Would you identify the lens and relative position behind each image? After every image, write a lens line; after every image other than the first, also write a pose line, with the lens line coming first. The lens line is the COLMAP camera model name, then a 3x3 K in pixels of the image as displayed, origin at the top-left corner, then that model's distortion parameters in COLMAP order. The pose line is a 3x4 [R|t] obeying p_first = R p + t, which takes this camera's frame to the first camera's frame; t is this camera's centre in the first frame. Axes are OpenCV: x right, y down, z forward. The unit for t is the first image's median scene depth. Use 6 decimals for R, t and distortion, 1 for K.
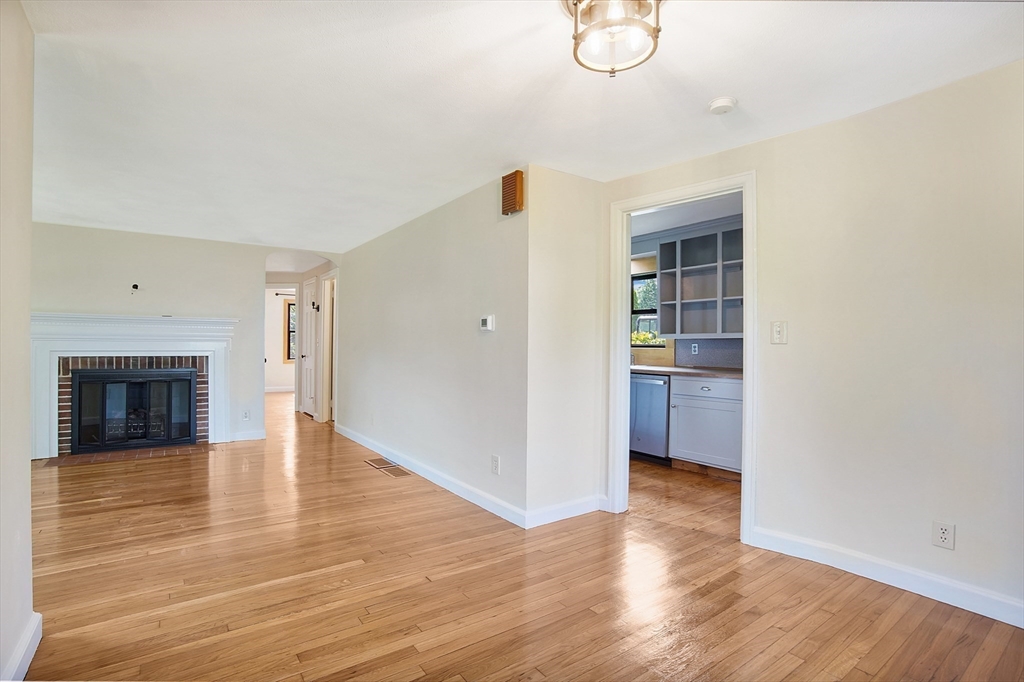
lens RADIAL K [[480.1, 0, 504.8], [0, 480.1, 344.6], [0, 0, 1]] dist [-0.052675, 0.026502]
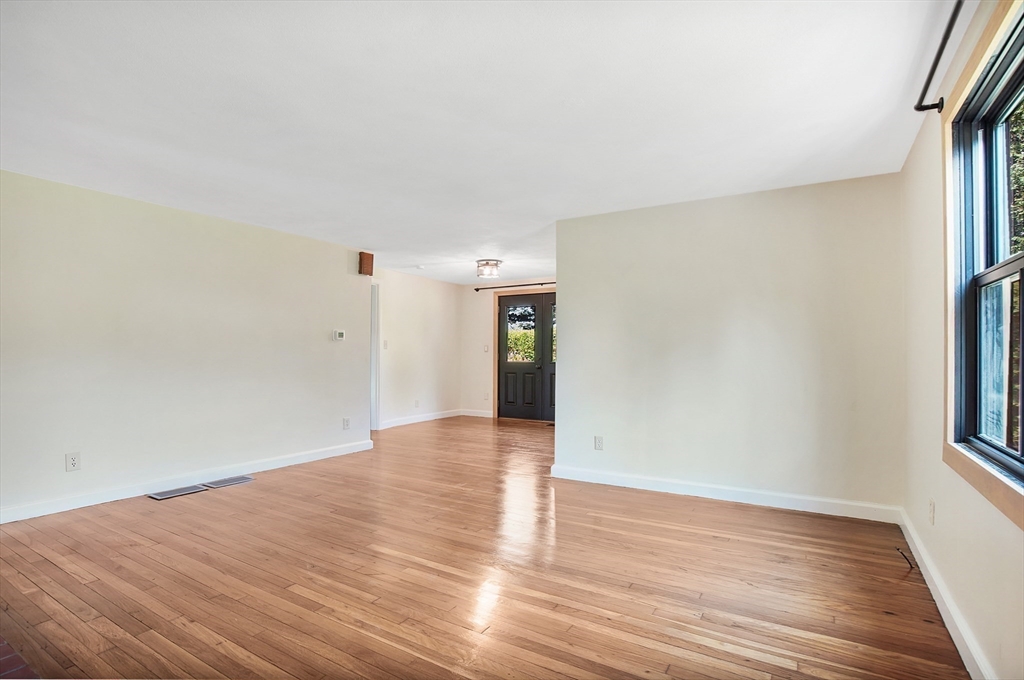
lens RADIAL K [[485.8, 0, 516.9], [0, 485.8, 352.2], [0, 0, 1]] dist [-0.063540, 0.027238]
pose [[-0.405200, -0.002692, 0.914224, -1.146292], [-0.007315, 0.999973, -0.000297, 0.017828], [-0.914199, -0.006808, -0.405209, 0.788777]]
